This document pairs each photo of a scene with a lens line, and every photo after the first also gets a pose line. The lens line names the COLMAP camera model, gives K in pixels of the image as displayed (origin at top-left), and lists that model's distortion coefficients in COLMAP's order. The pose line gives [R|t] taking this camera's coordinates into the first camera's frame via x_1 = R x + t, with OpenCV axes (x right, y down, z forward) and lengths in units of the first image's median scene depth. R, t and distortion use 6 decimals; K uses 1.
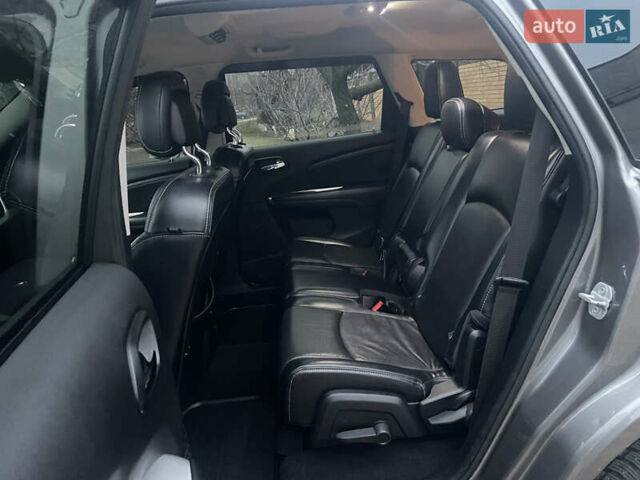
lens RADIAL K [[484.4, 0, 323.7], [0, 484.4, 237.0], [0, 0, 1]] dist [0.050076, -0.066342]
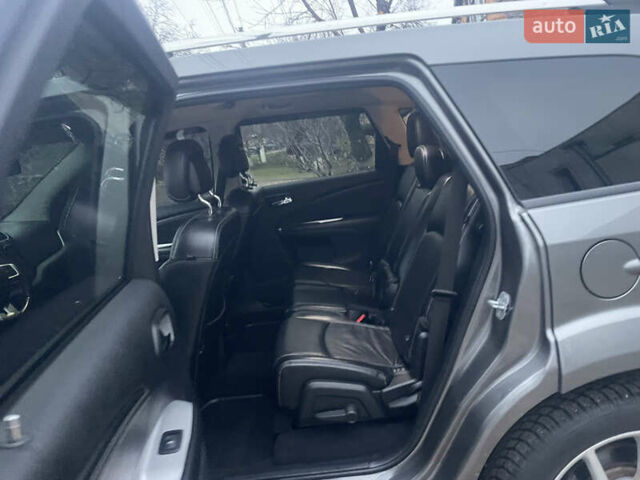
lens RADIAL K [[484.4, 0, 316.2], [0, 484.4, 244.3], [0, 0, 1]] dist [0.050076, -0.066342]
pose [[0.996515, -0.016231, -0.081823, 0.122903], [0.012943, 0.999094, -0.040554, 0.007934], [0.082407, 0.039354, 0.995821, -0.258967]]
